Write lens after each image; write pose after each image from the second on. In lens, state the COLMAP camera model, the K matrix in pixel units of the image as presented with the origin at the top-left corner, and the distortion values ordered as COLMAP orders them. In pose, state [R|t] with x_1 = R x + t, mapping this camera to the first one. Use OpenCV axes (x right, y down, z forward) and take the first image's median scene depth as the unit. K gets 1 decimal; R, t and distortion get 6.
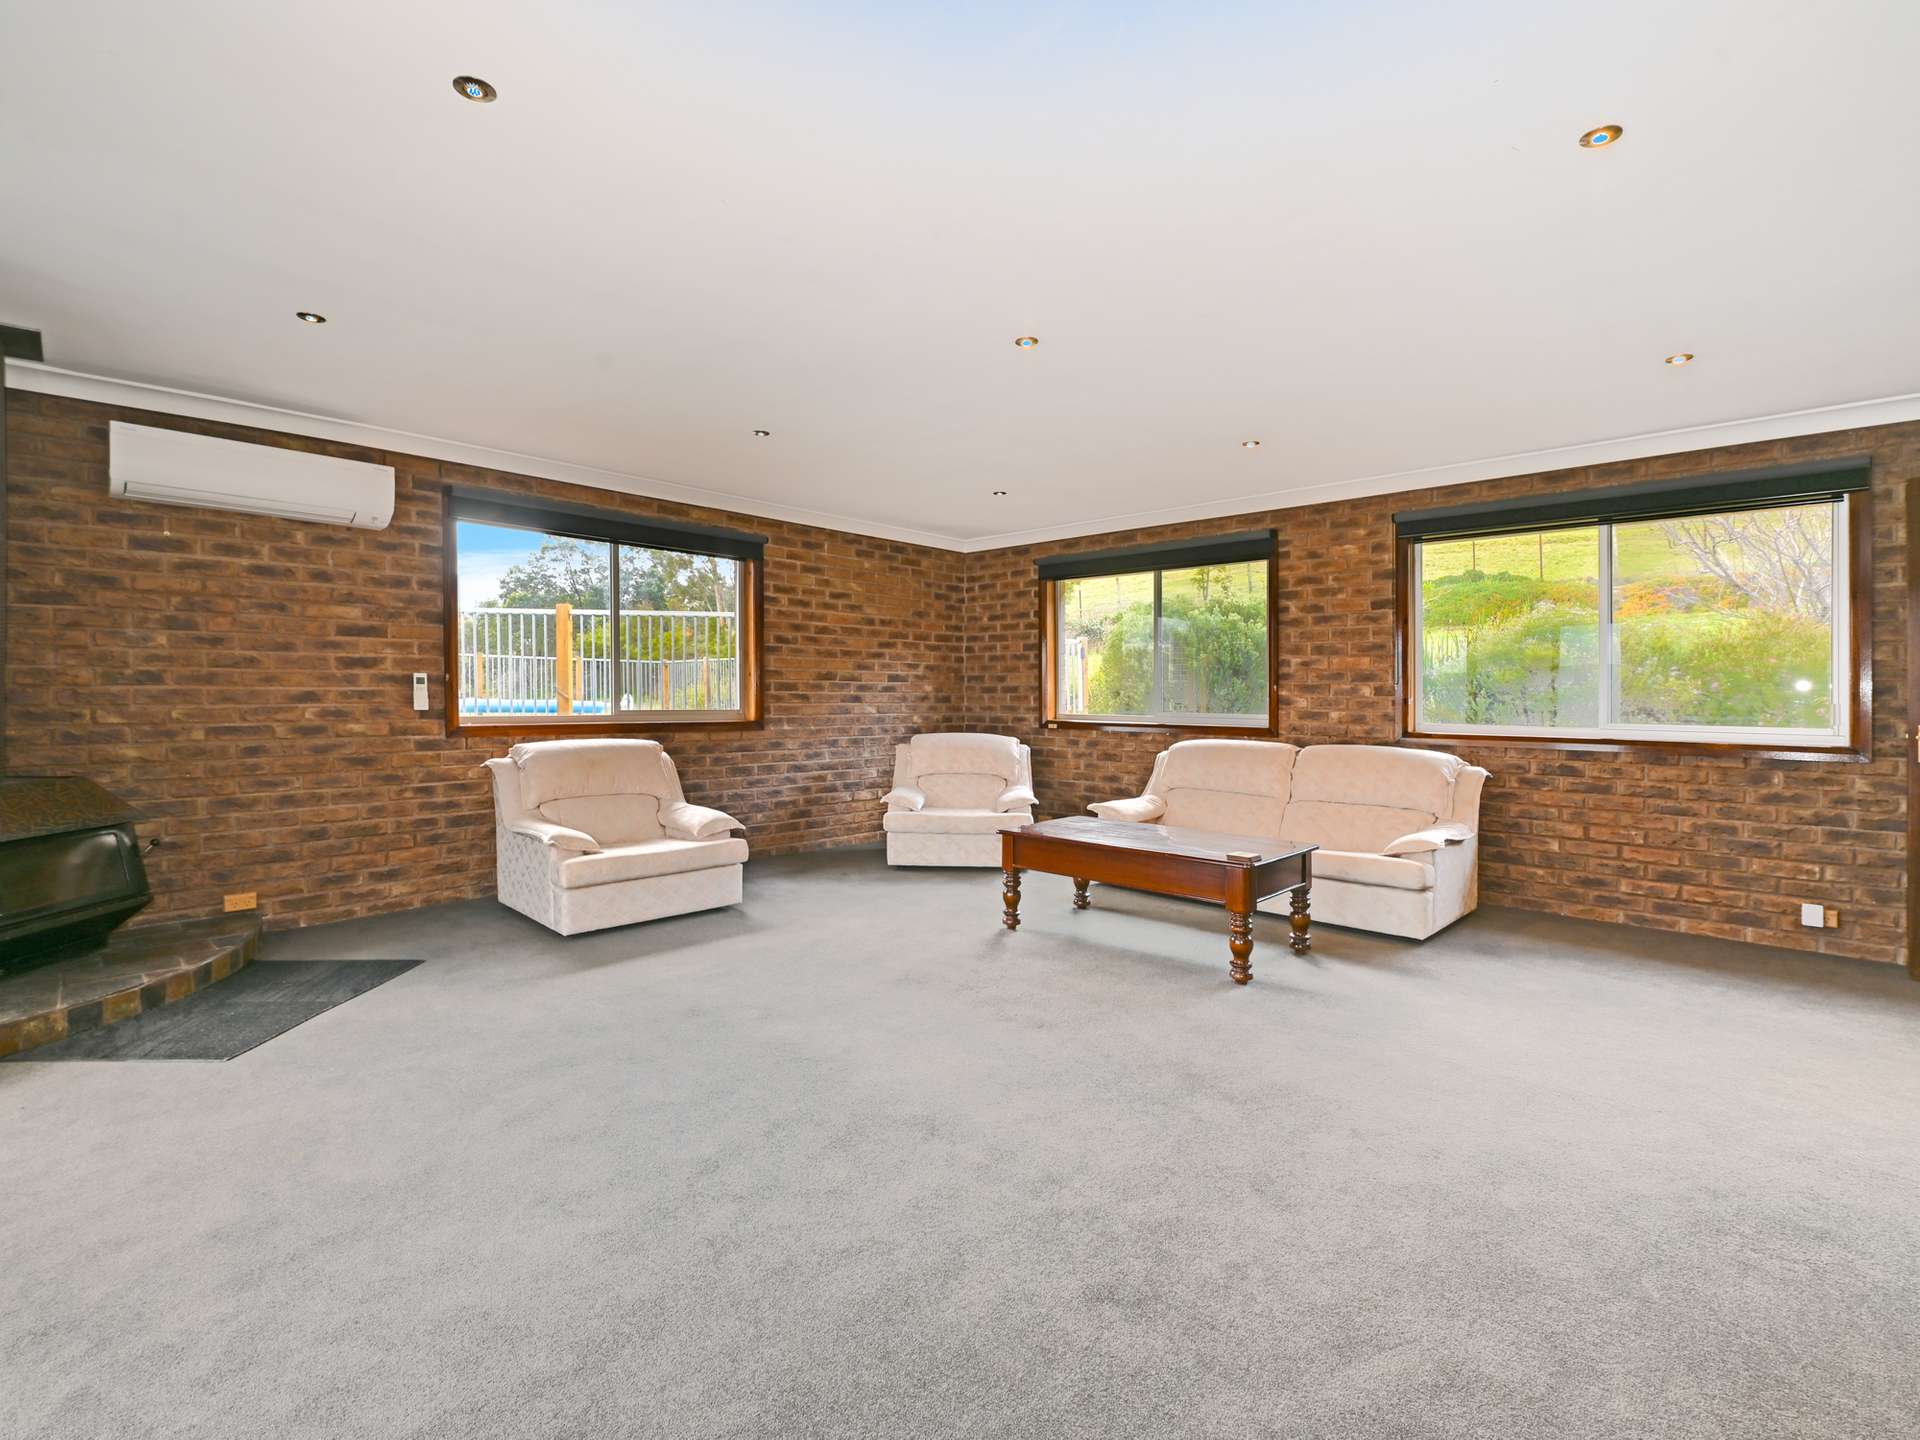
lens RADIAL K [[887.6, 0, 963.2], [0, 887.6, 703.3], [0, 0, 1]] dist [-0.003235, 0.000072]
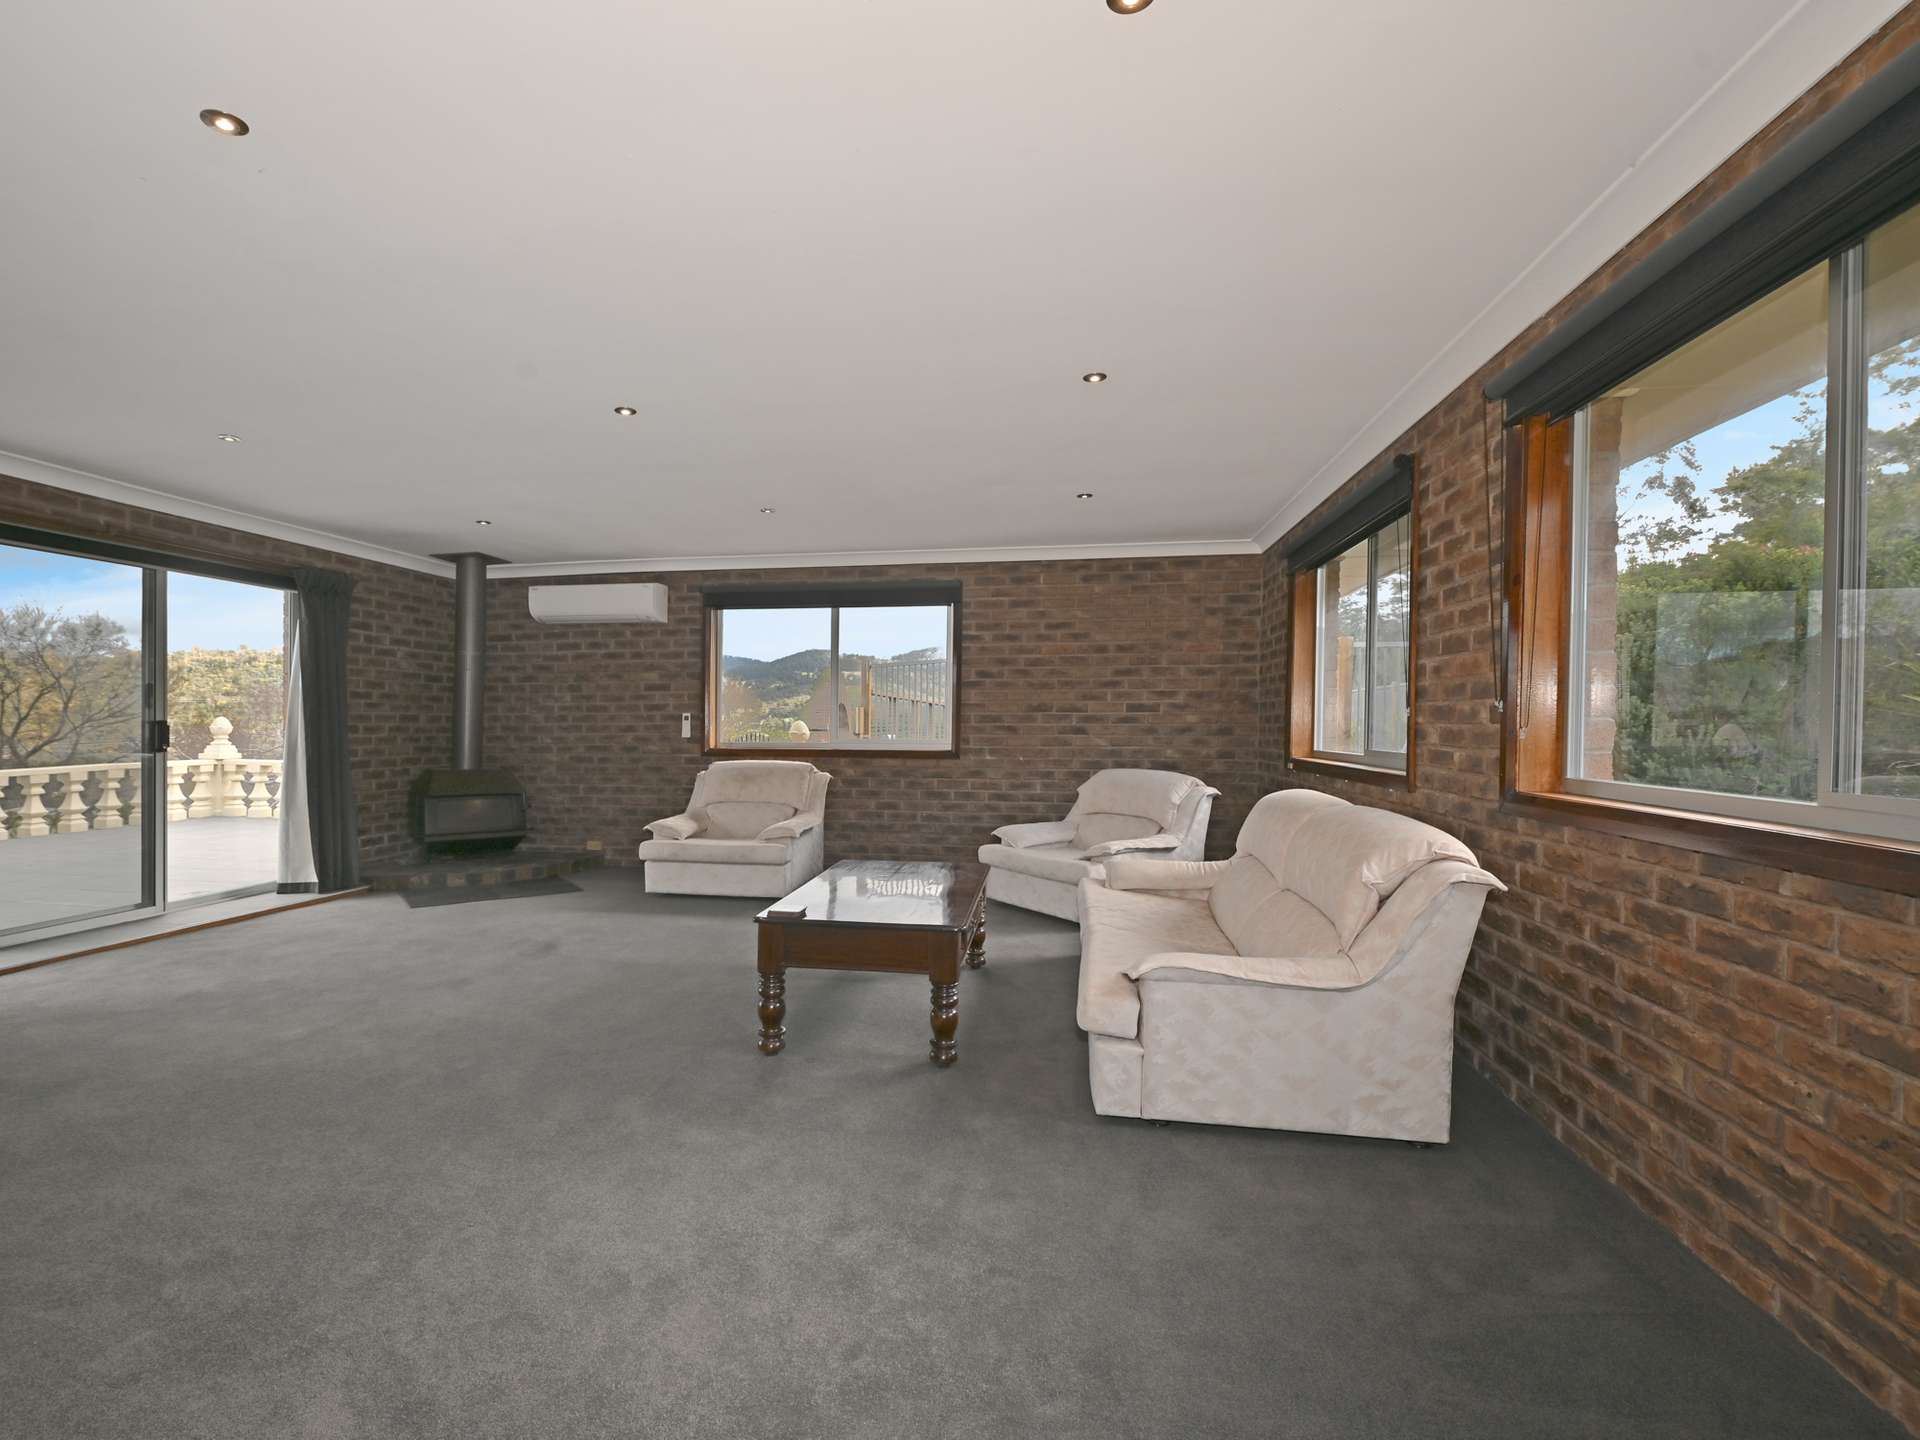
lens RADIAL K [[887.6, 0, 961.7], [0, 887.6, 733.2], [0, 0, 1]] dist [-0.003235, 0.000072]
pose [[0.564369, 0.001442, -0.825521, 0.631687], [-0.005598, 0.999982, -0.002080, 0.000682], [0.825504, 0.005796, 0.564367, 0.366525]]
